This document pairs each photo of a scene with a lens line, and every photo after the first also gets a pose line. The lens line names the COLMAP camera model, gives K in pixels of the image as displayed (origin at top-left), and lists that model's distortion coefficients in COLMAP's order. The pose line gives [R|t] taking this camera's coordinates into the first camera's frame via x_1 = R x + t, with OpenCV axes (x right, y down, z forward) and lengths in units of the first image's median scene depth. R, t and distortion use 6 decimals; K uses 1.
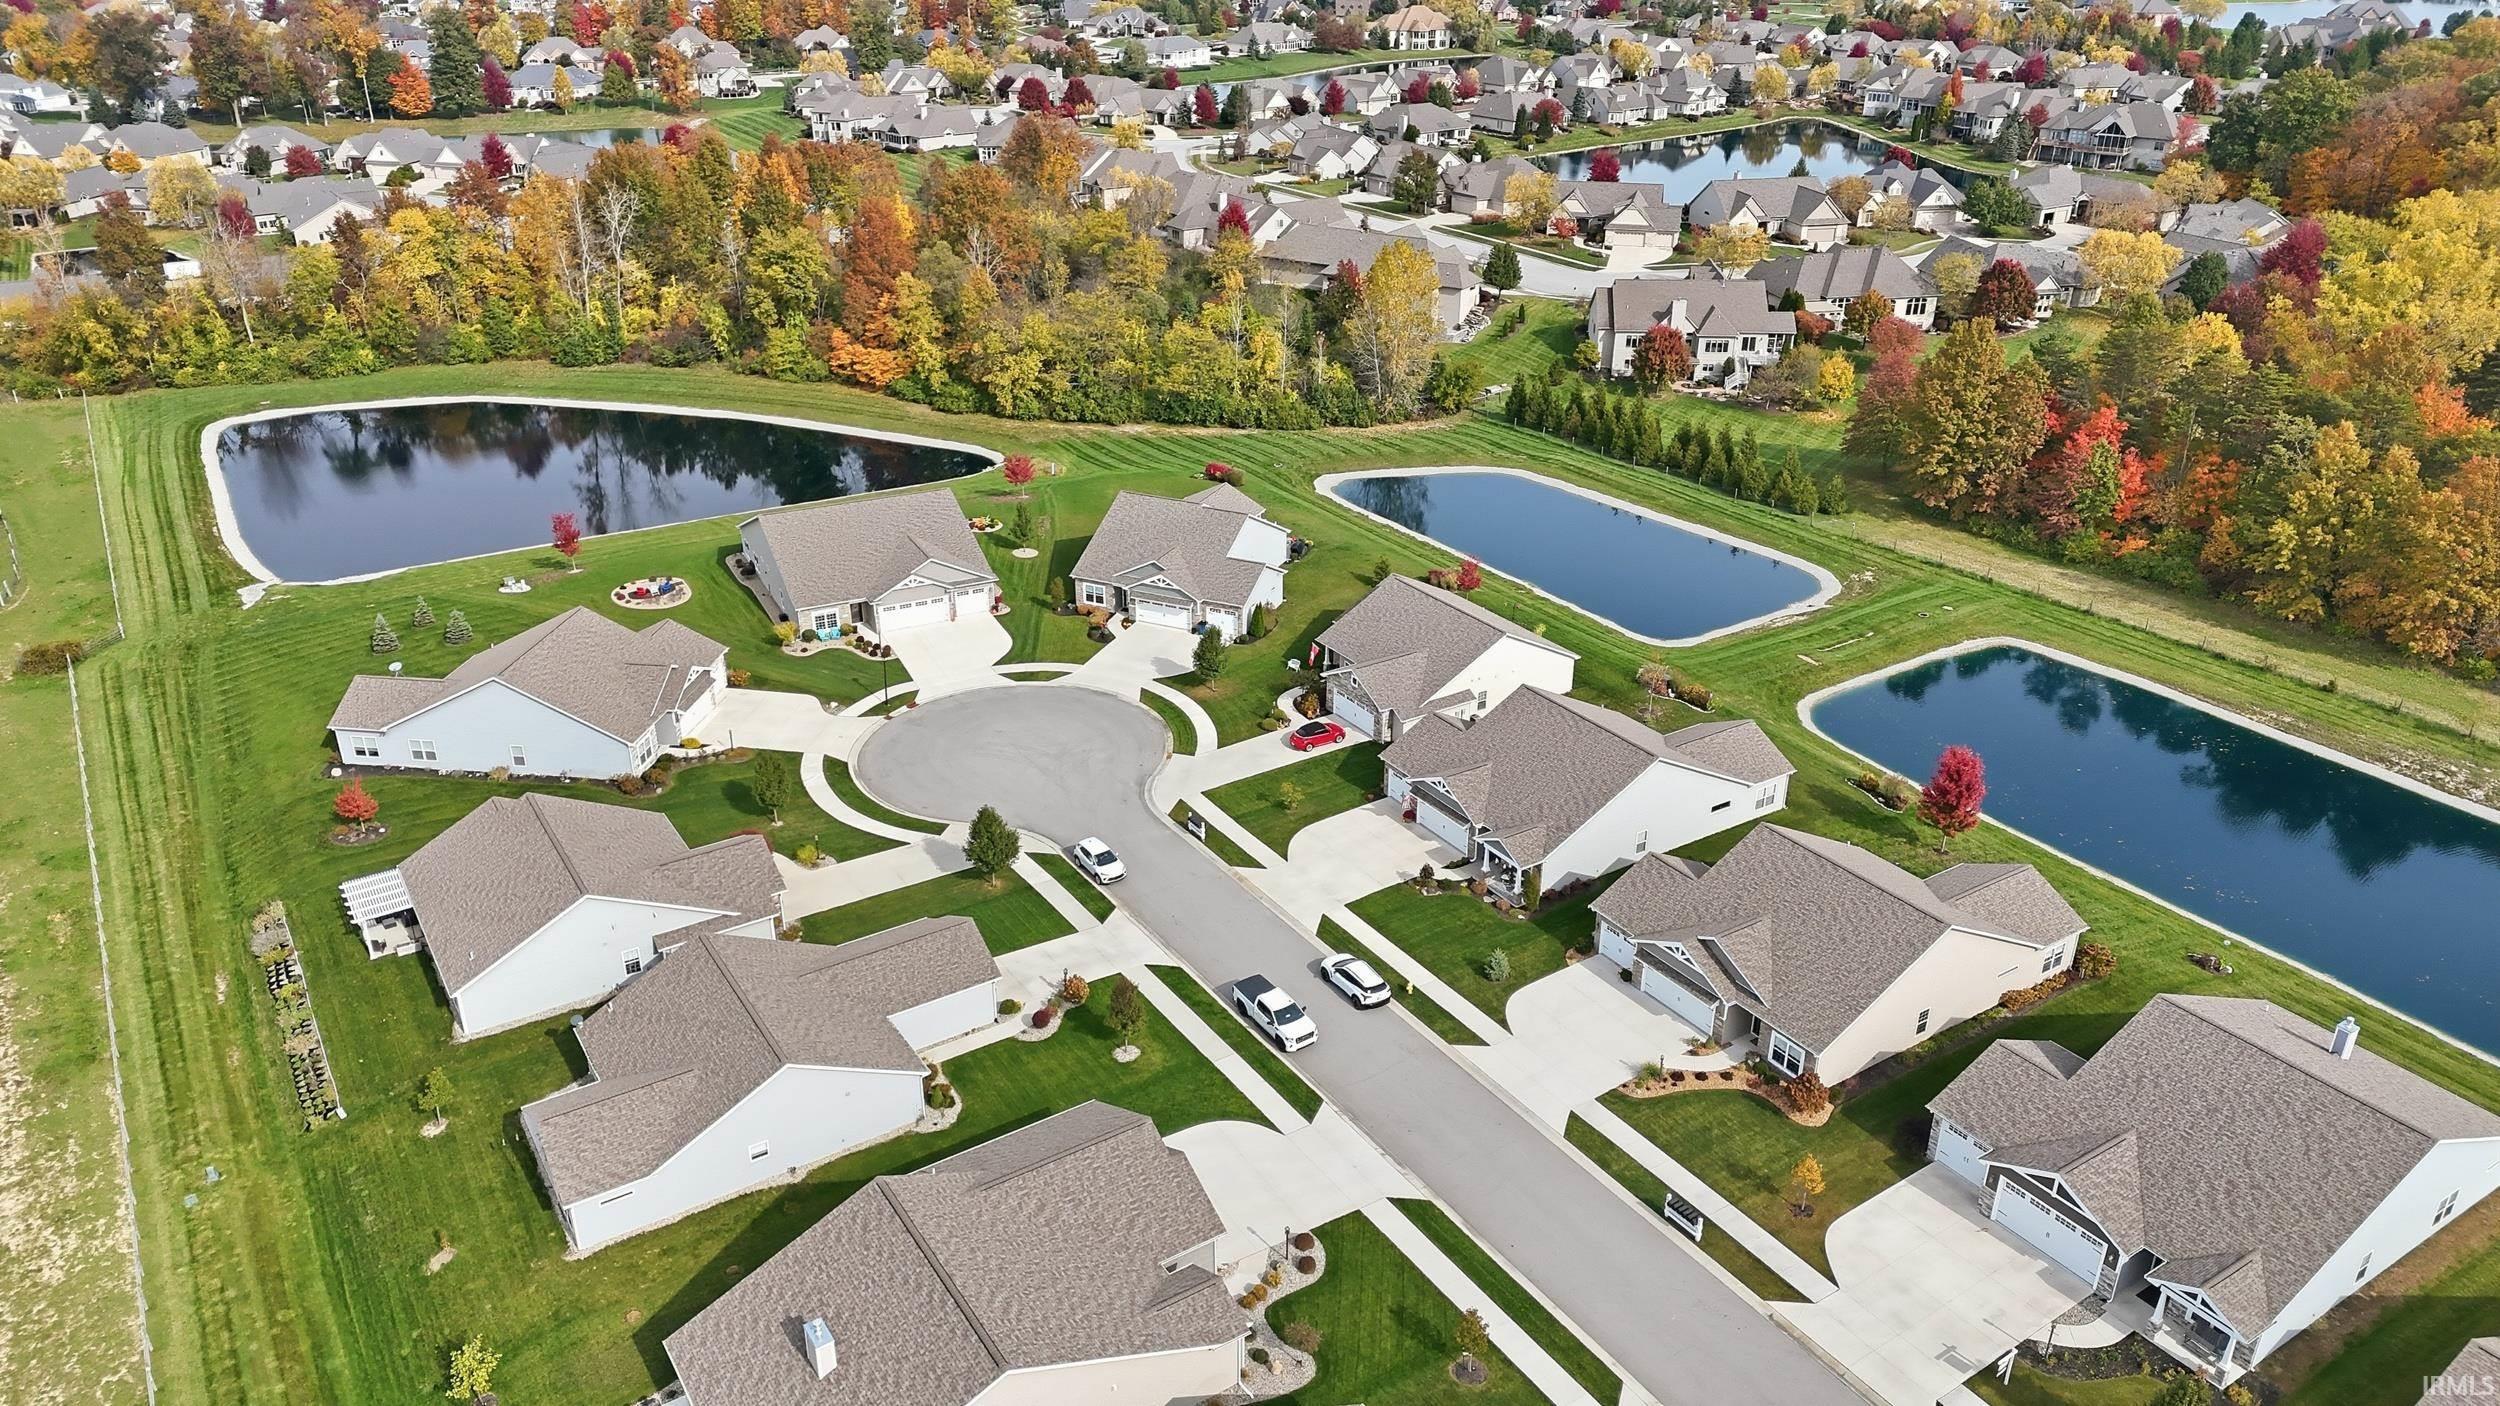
lens RADIAL K [[1726.8, 0, 1248.8], [0, 1726.8, 704.2], [0, 0, 1]] dist [0.056674, -0.060023]
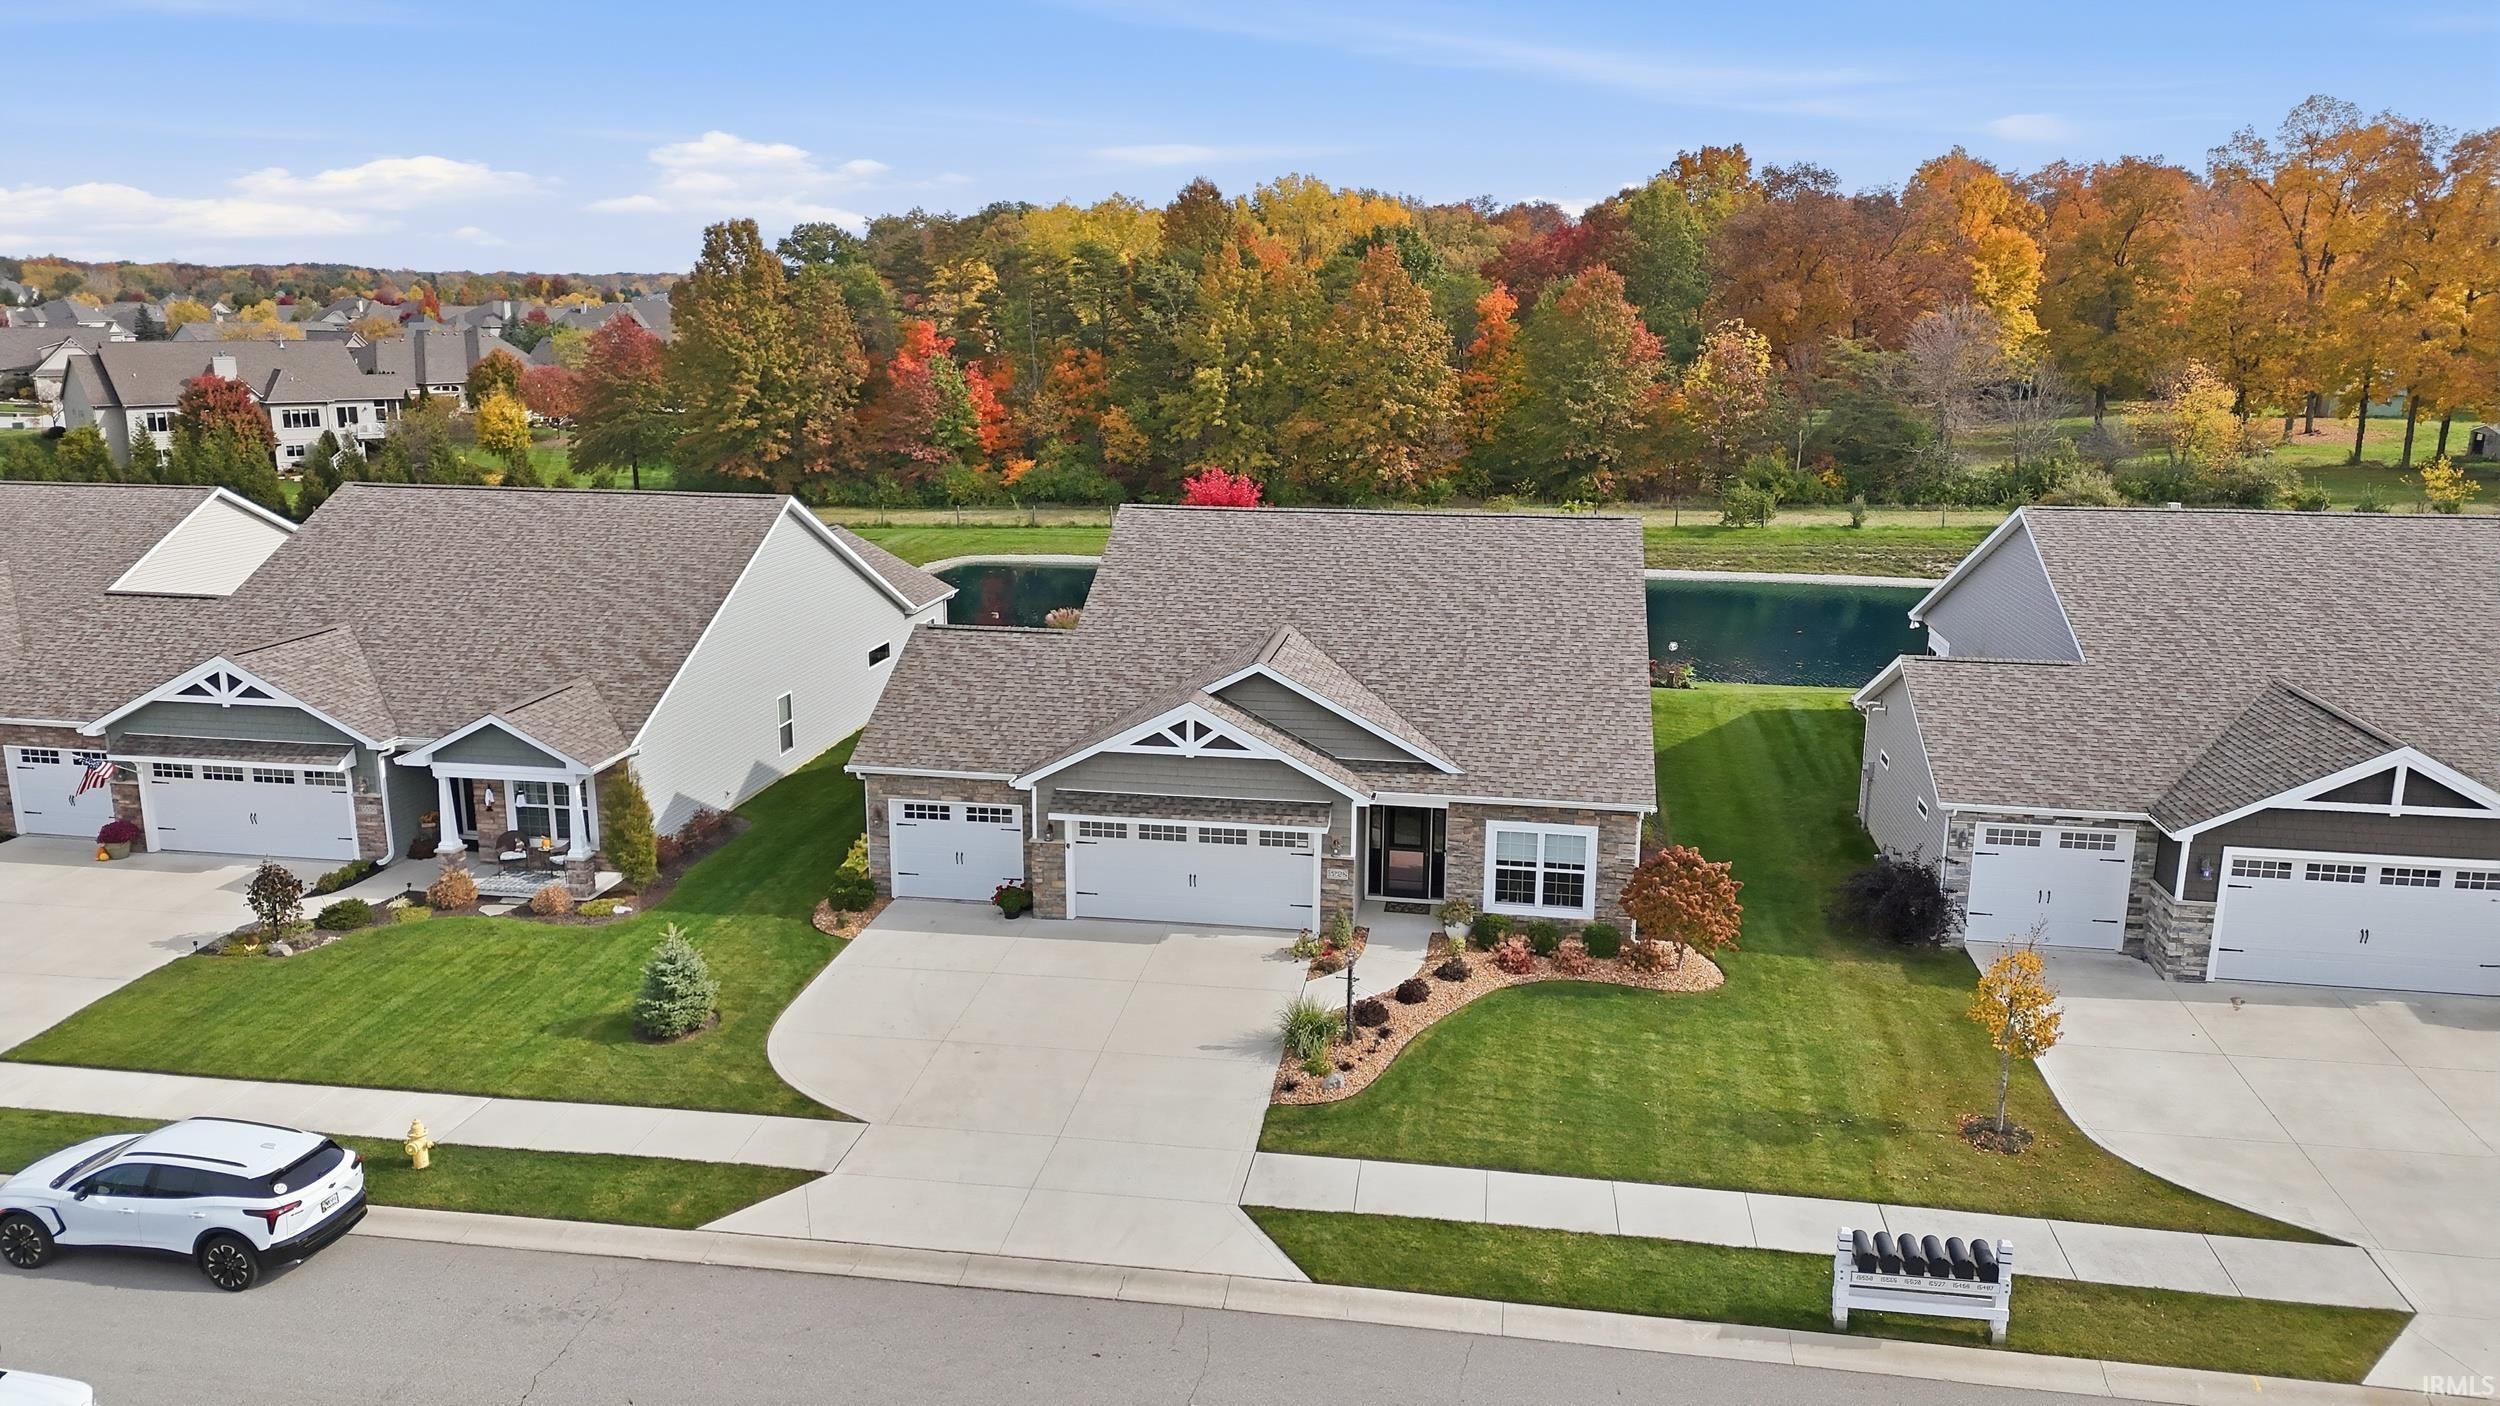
lens RADIAL K [[1726.8, 0, 1238.3], [0, 1726.8, 695.2], [0, 0, 1]] dist [0.056674, -0.060023]
pose [[0.665148, -0.159135, 0.729558, -0.007321], [0.318487, 0.944160, -0.084424, 0.126602], [-0.675385, 0.288509, 0.678689, 0.555545]]
